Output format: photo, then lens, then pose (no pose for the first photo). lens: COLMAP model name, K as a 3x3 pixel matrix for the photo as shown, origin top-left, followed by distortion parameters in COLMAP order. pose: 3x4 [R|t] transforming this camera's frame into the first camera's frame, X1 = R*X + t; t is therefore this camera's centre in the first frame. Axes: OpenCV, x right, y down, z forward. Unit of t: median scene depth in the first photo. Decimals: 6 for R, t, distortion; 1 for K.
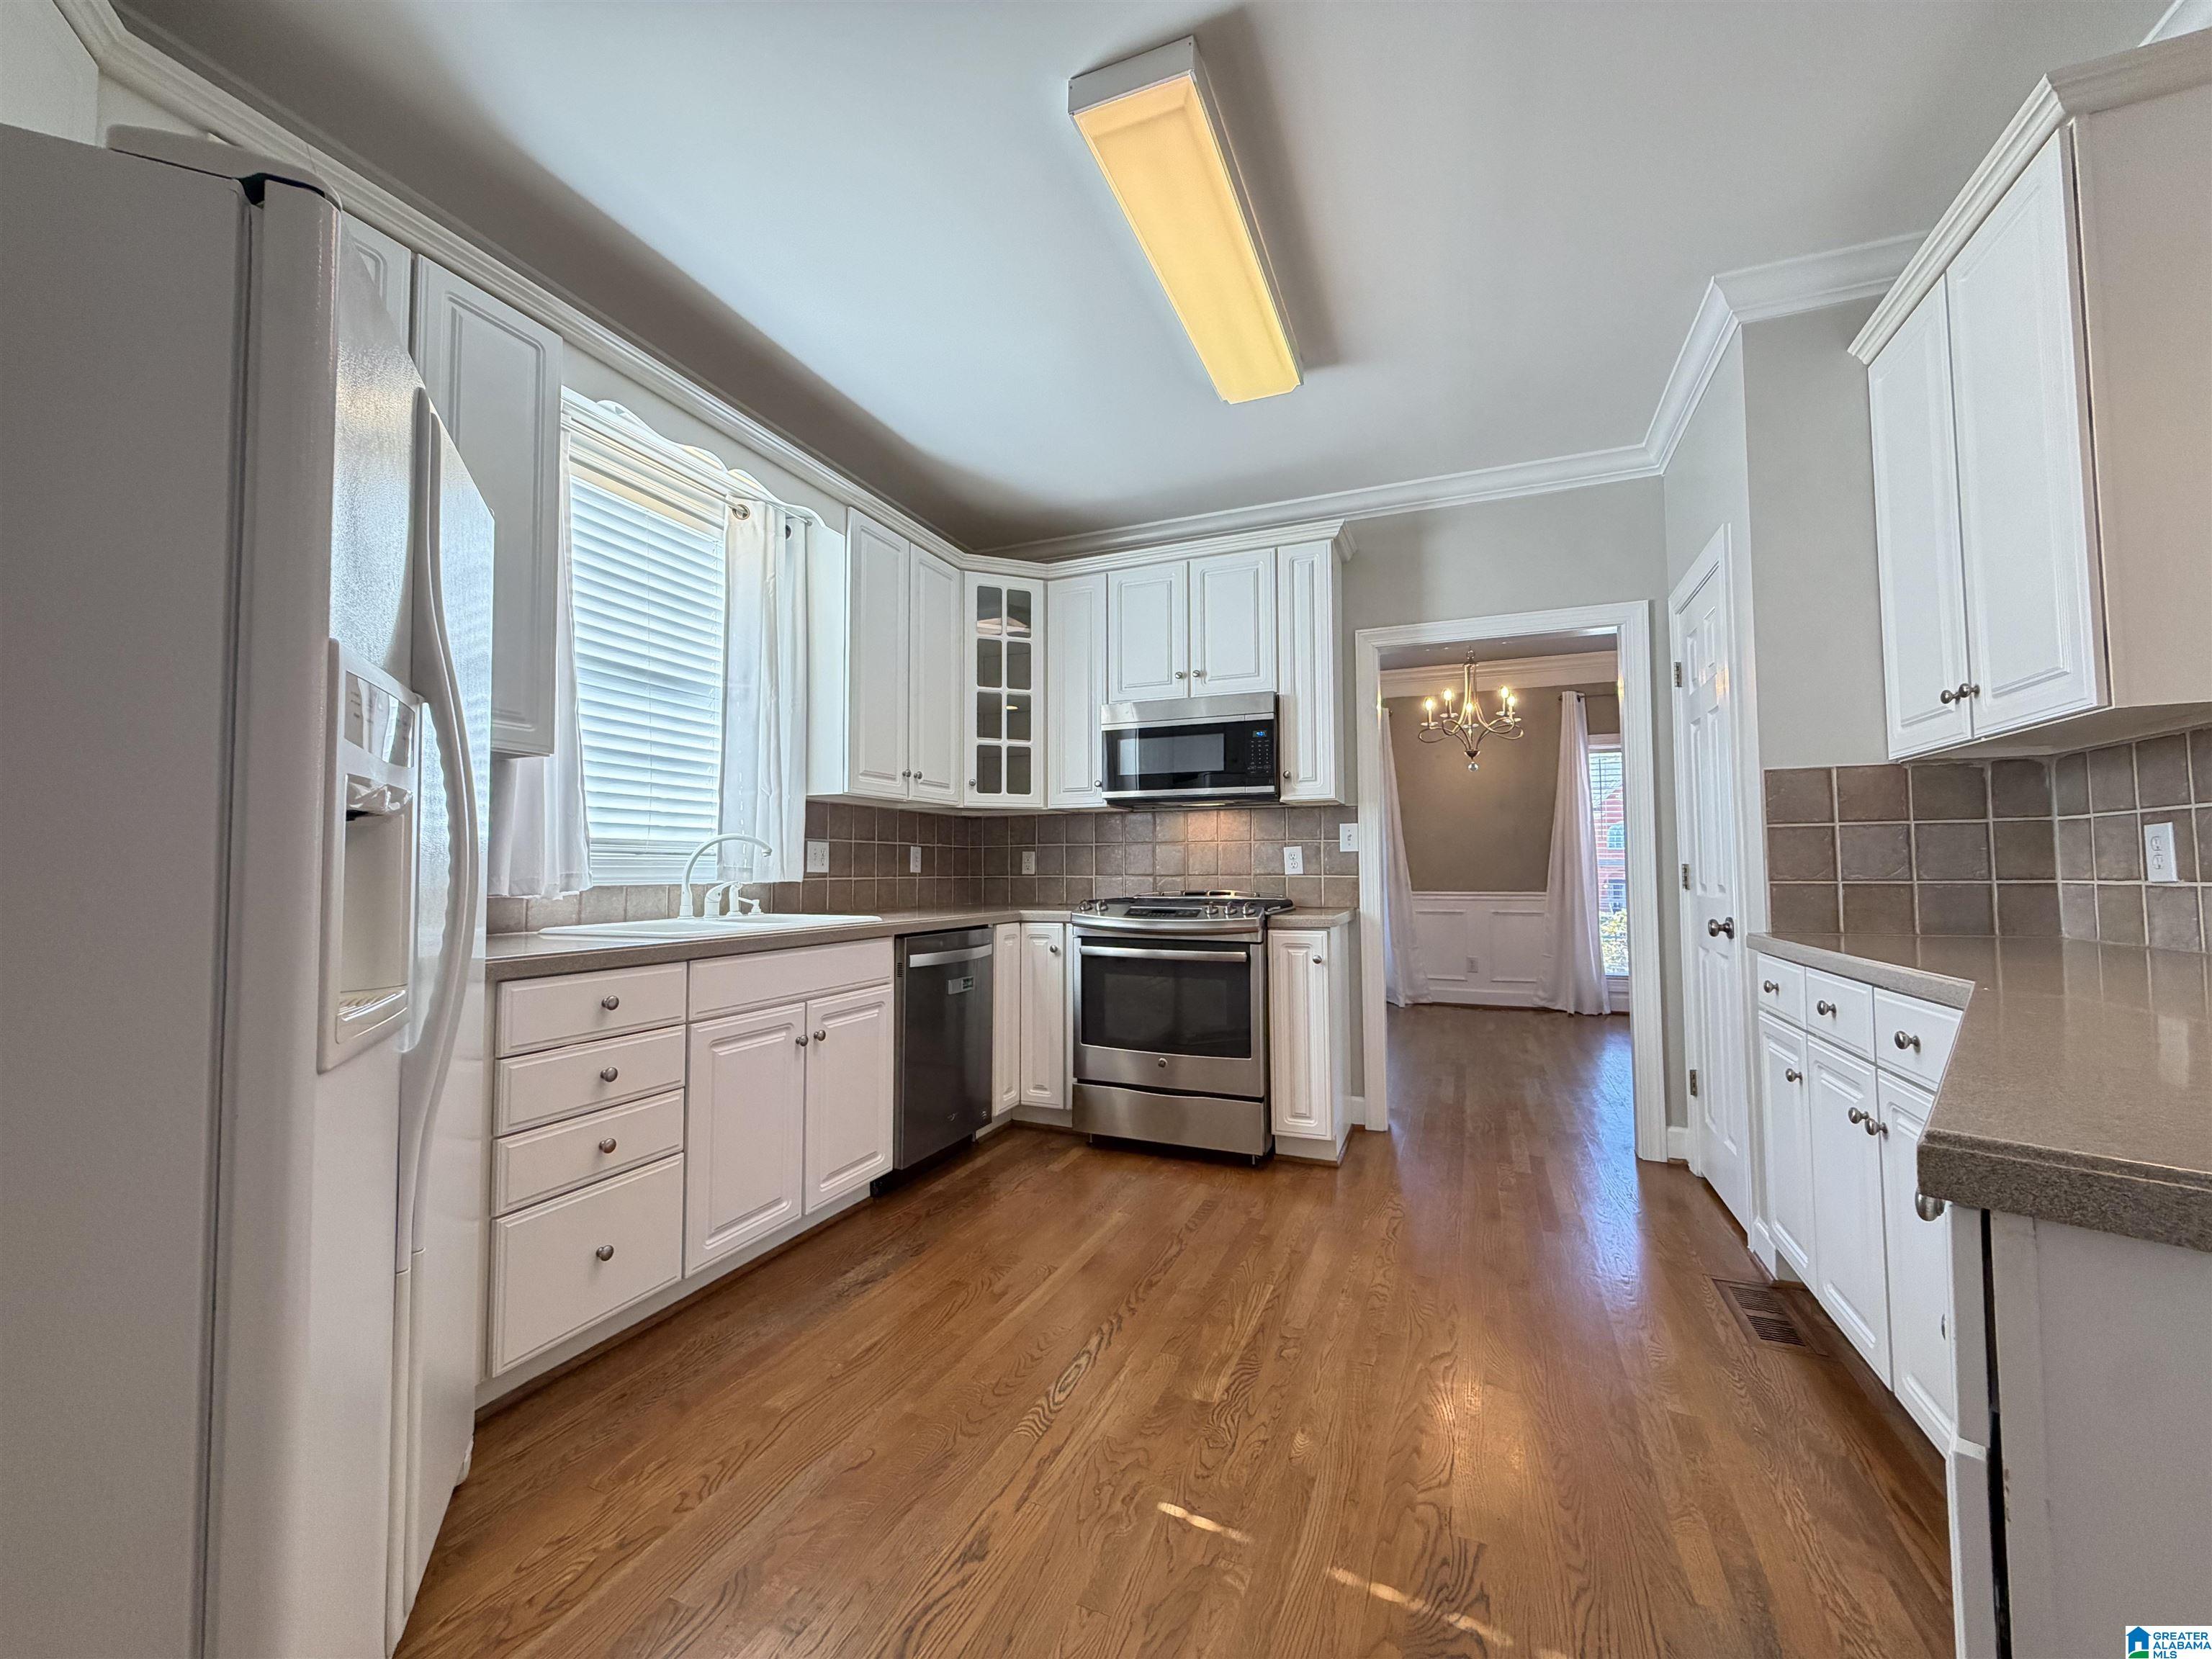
lens RADIAL K [[879.0, 0, 1106.5], [0, 879.0, 838.0], [0, 0, 1]] dist [0.000036, 0.000944]
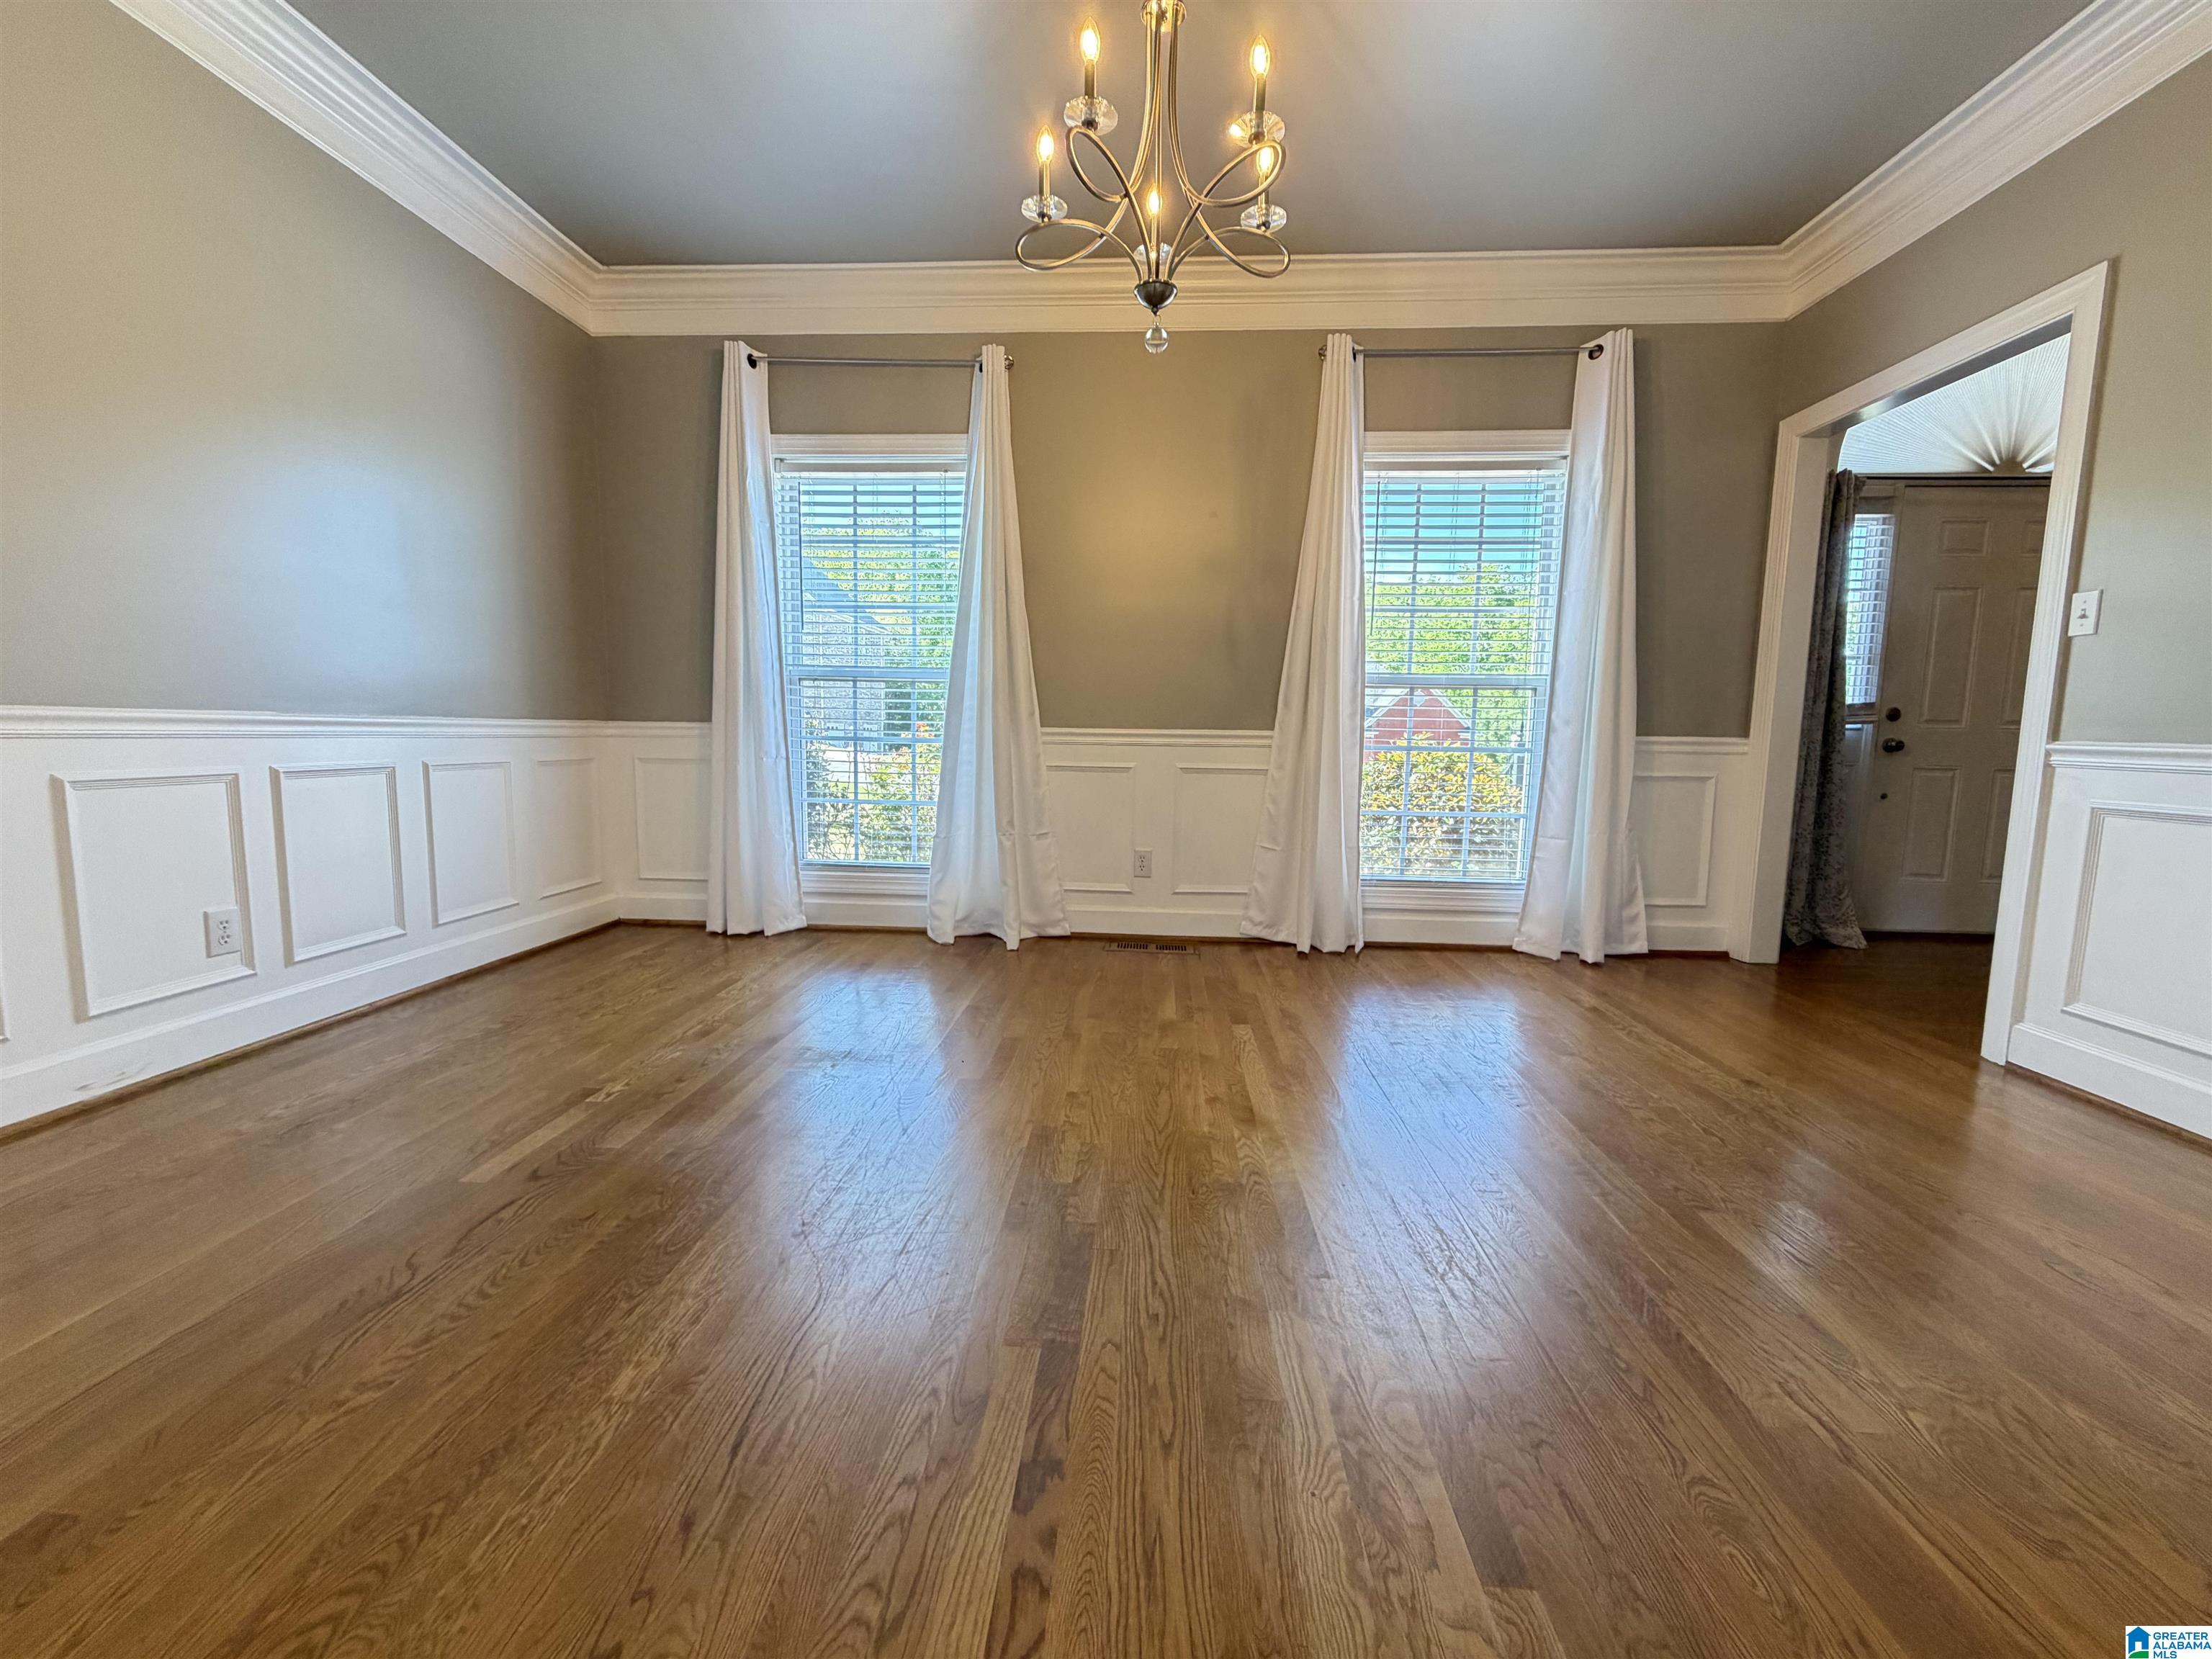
lens RADIAL K [[879.0, 0, 1106.0], [0, 879.0, 822.4], [0, 0, 1]] dist [0.000036, 0.000944]
pose [[0.943424, -0.018139, 0.331094, 0.224934], [-0.033549, 0.988157, 0.149732, 0.040429], [-0.329889, -0.152369, 0.931642, 0.527736]]
